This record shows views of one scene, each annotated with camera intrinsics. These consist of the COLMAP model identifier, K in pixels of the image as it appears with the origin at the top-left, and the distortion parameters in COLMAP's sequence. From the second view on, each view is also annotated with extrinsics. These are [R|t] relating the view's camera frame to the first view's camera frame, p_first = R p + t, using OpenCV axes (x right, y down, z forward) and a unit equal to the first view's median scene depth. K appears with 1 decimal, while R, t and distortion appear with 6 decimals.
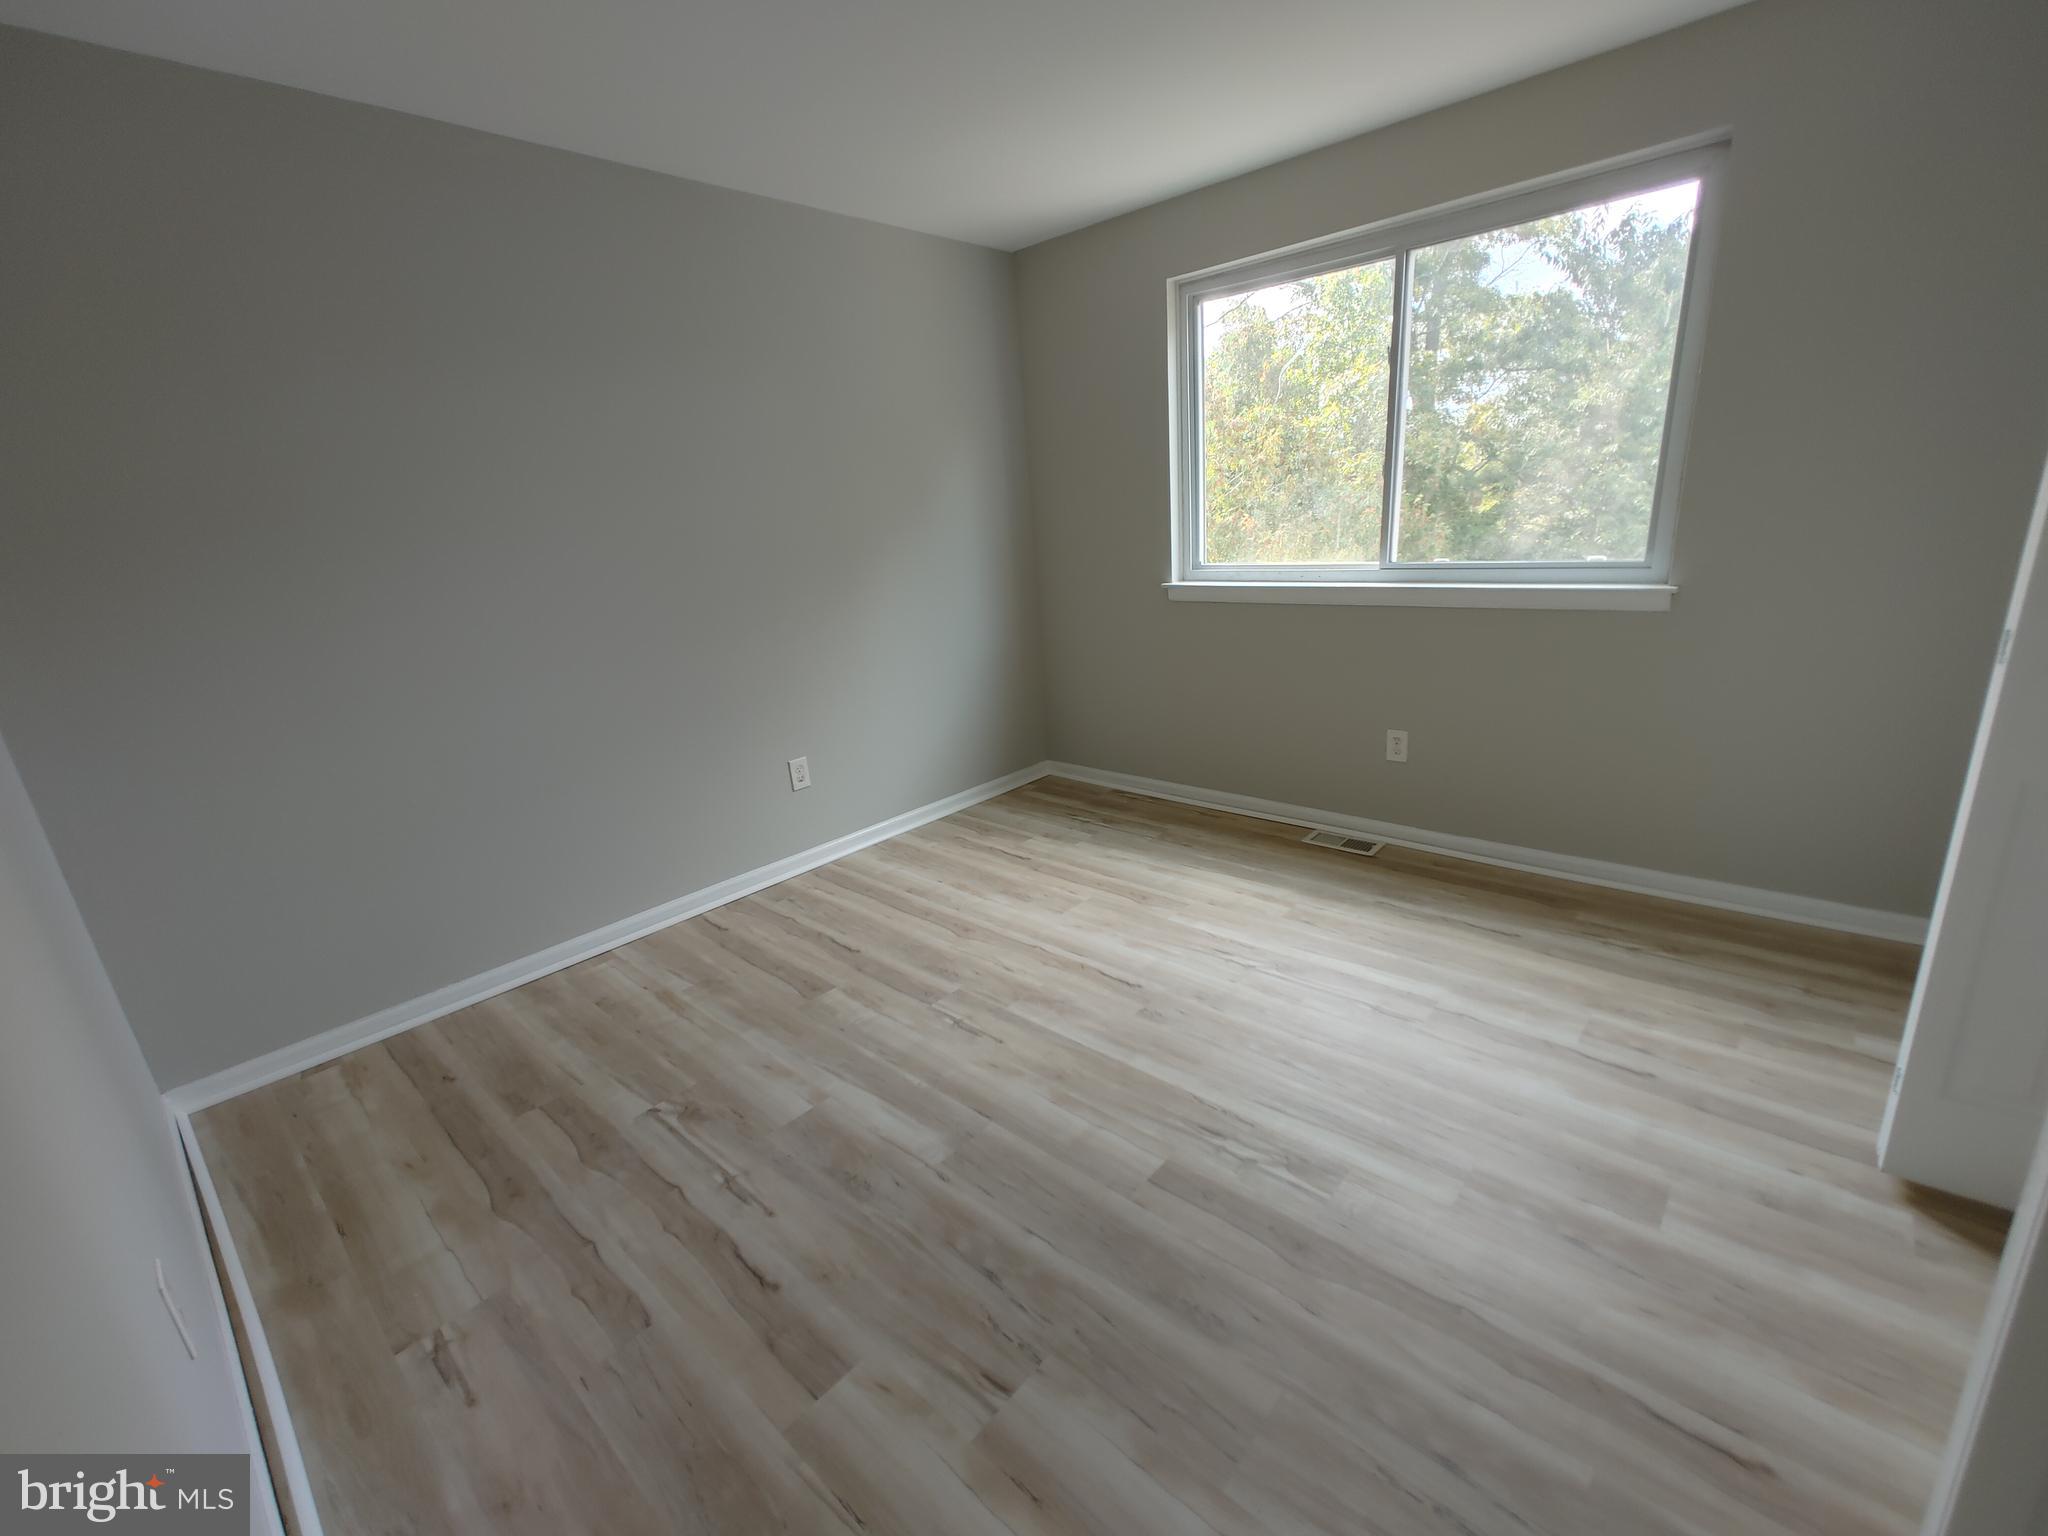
lens RADIAL K [[878.4, 0, 1032.5], [0, 878.4, 775.1], [0, 0, 1]] dist [0.001464, 0.000285]
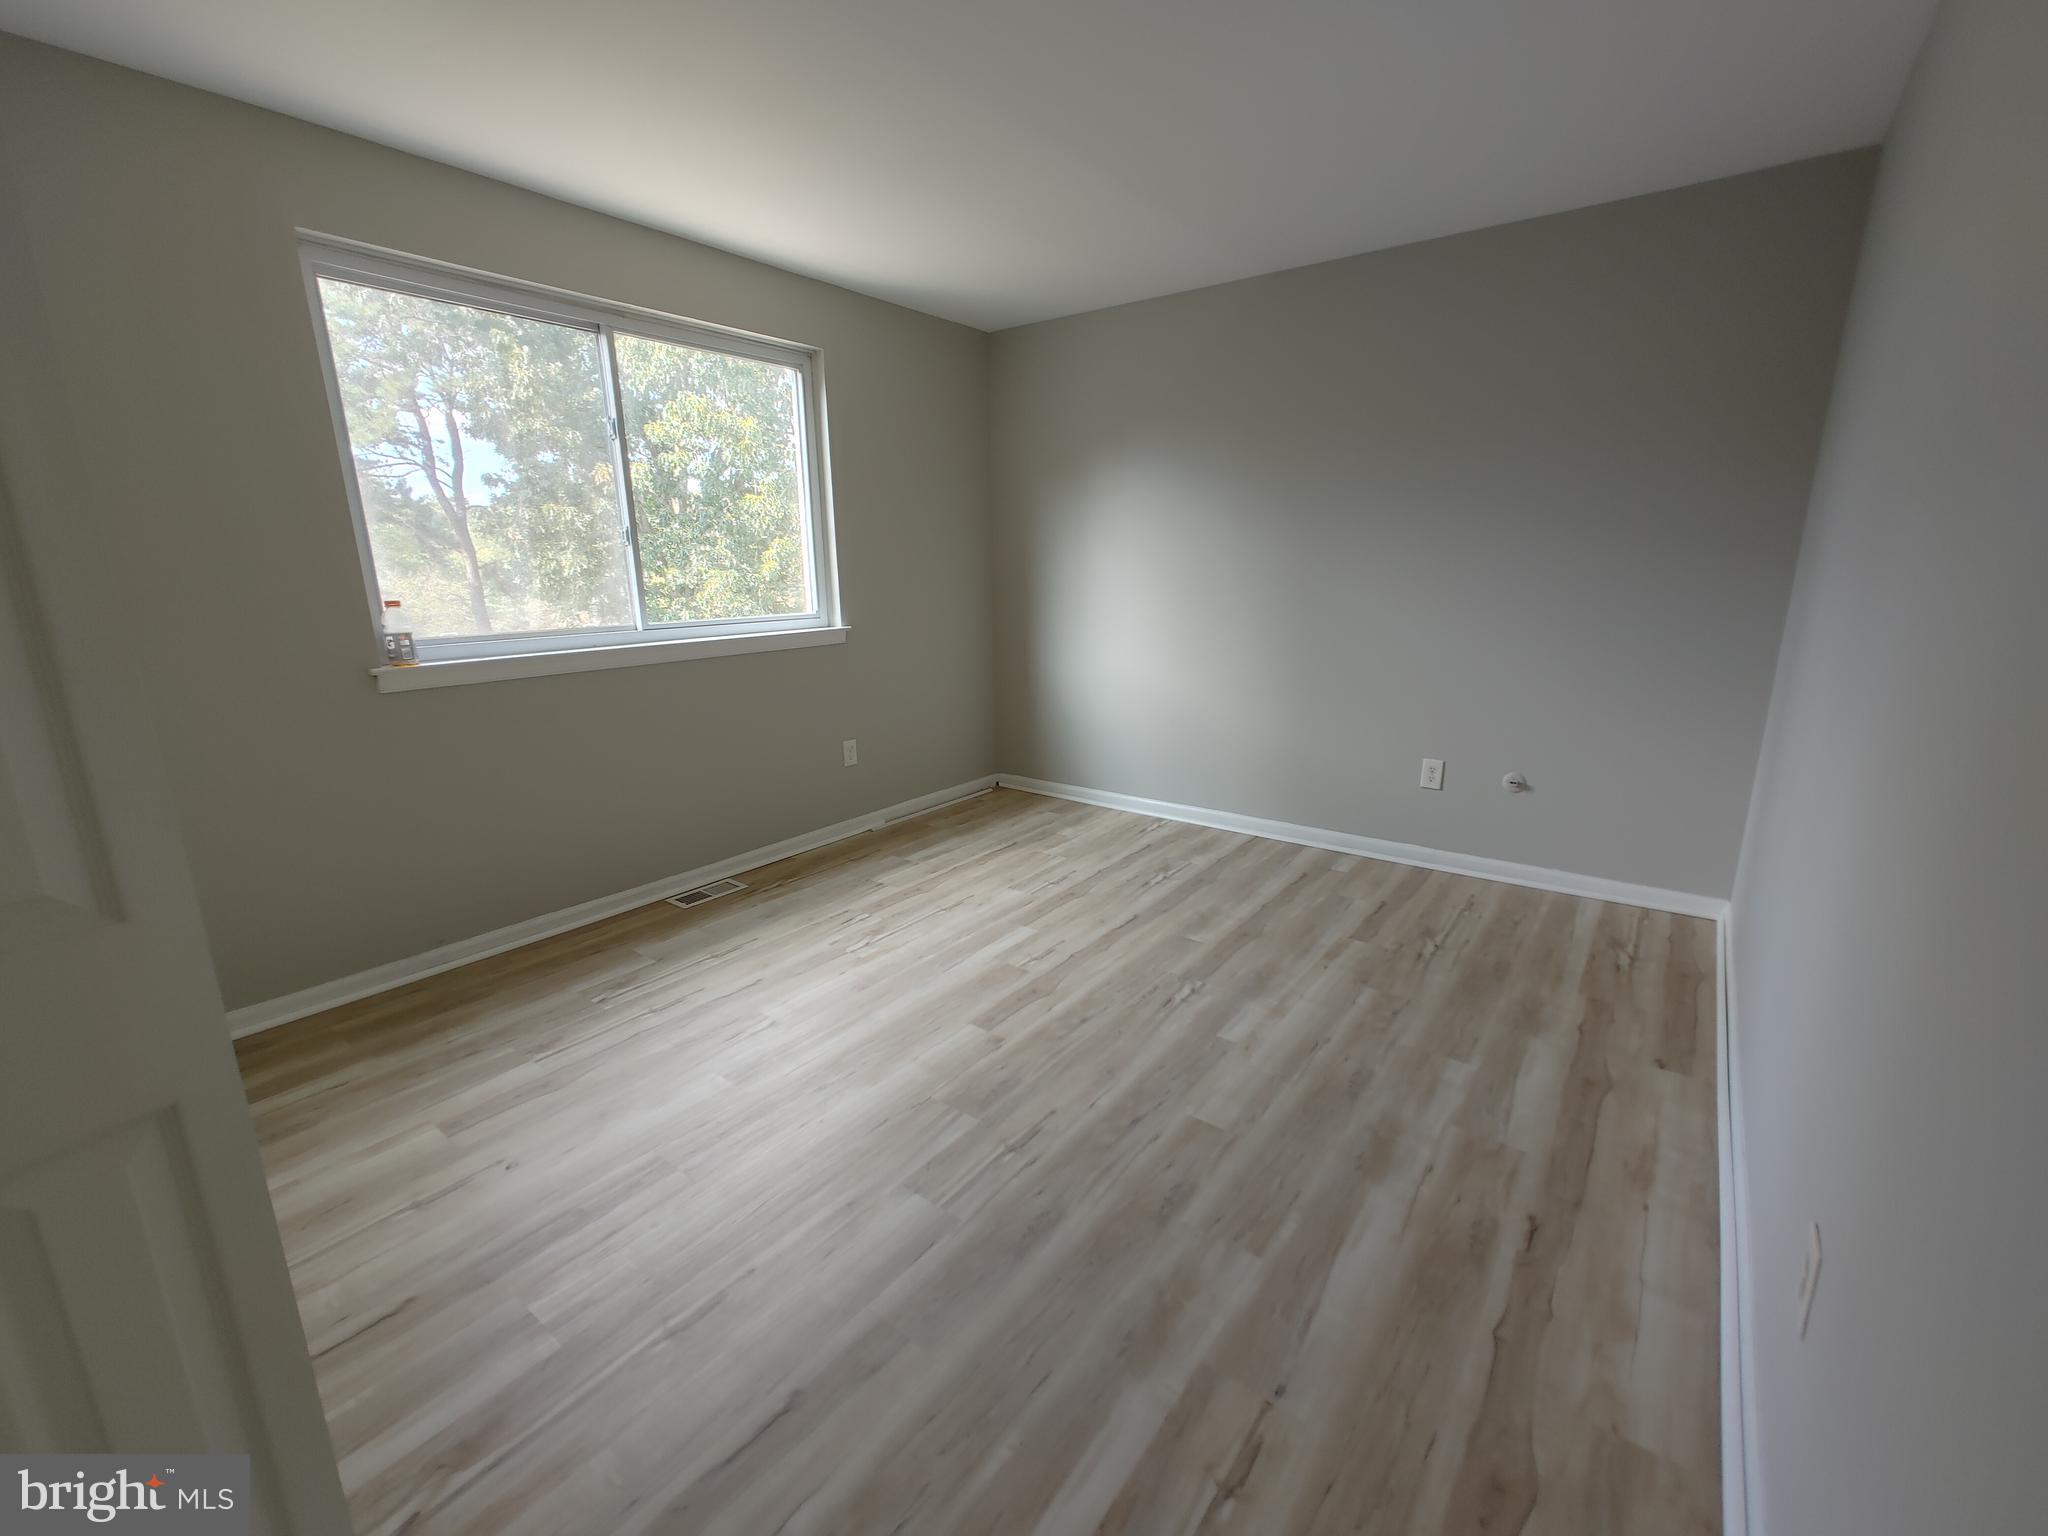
lens RADIAL K [[878.4, 0, 1032.5], [0, 878.4, 775.1], [0, 0, 1]] dist [0.001464, 0.000285]
pose [[-0.087545, -0.179777, 0.979804, -0.792478], [0.315252, 0.928028, 0.198445, -0.165520], [-0.944961, 0.326258, -0.024569, 0.803614]]
